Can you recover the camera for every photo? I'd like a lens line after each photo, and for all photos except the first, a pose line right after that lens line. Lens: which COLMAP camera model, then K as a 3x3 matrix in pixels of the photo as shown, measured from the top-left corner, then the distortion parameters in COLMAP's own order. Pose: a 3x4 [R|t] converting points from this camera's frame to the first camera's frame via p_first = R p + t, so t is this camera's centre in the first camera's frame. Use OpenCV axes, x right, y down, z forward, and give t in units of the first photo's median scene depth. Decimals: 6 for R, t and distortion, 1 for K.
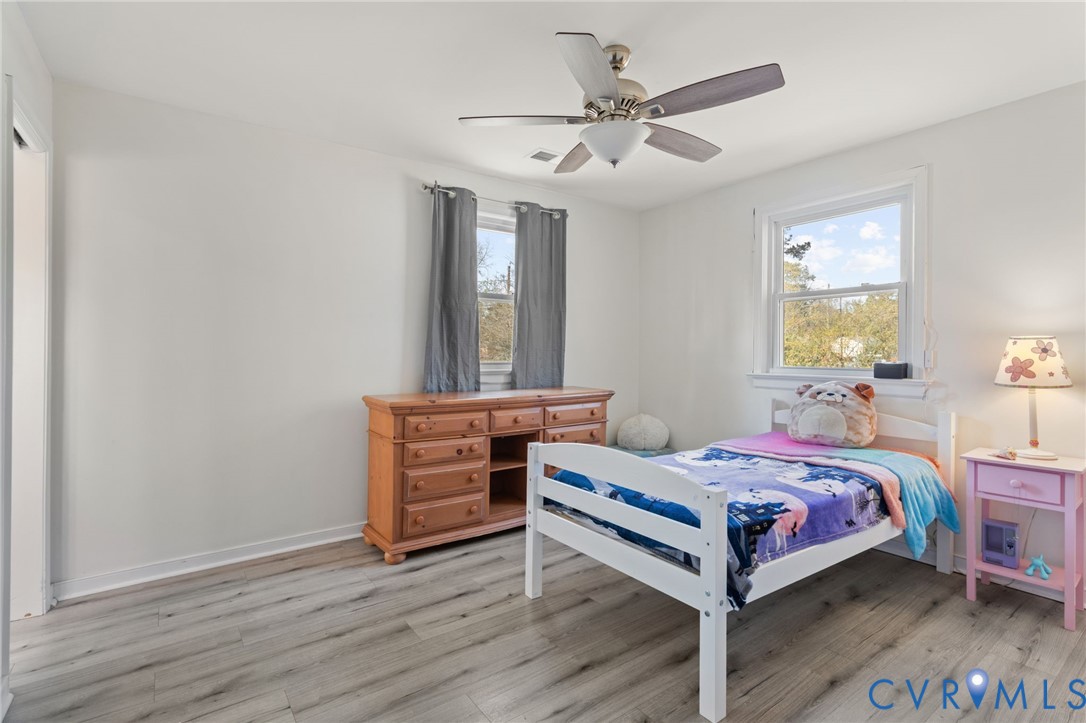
lens RADIAL K [[510.5, 0, 544.4], [0, 510.5, 355.0], [0, 0, 1]] dist [-0.004153, 0.001696]
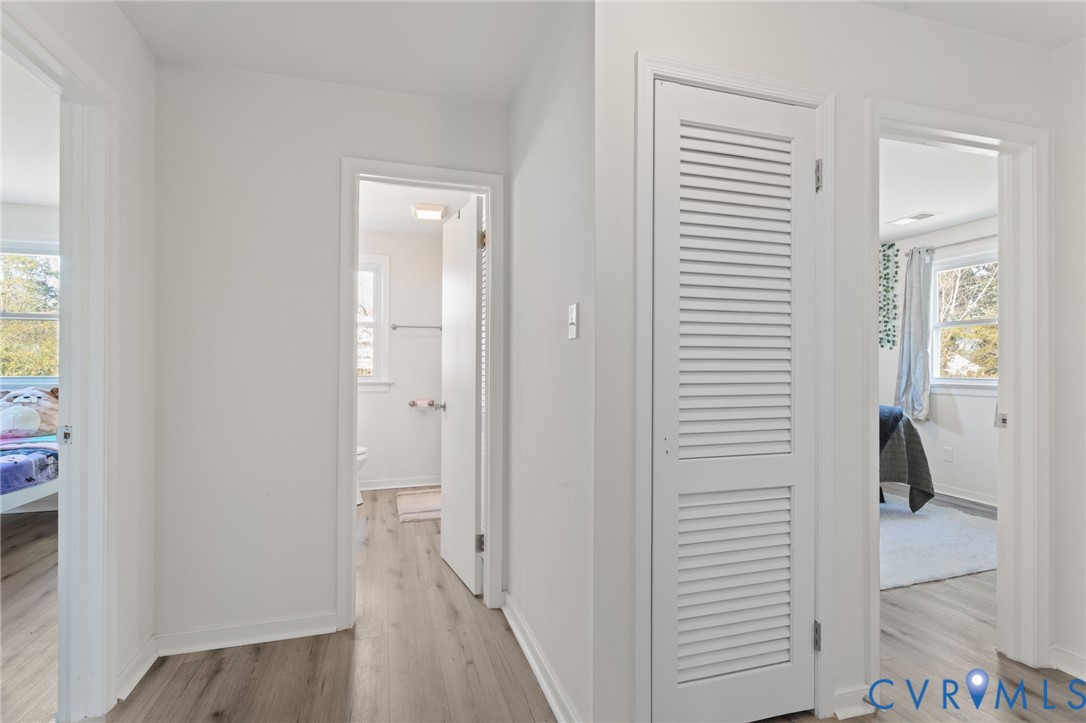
lens RADIAL K [[510.5, 0, 540.4], [0, 510.5, 364.5], [0, 0, 1]] dist [-0.004153, 0.001696]
pose [[0.322254, 0.004889, 0.946641, -0.238971], [0.000744, 0.999985, -0.005418, 0.003206], [-0.946653, 0.002450, 0.322246, -0.650646]]
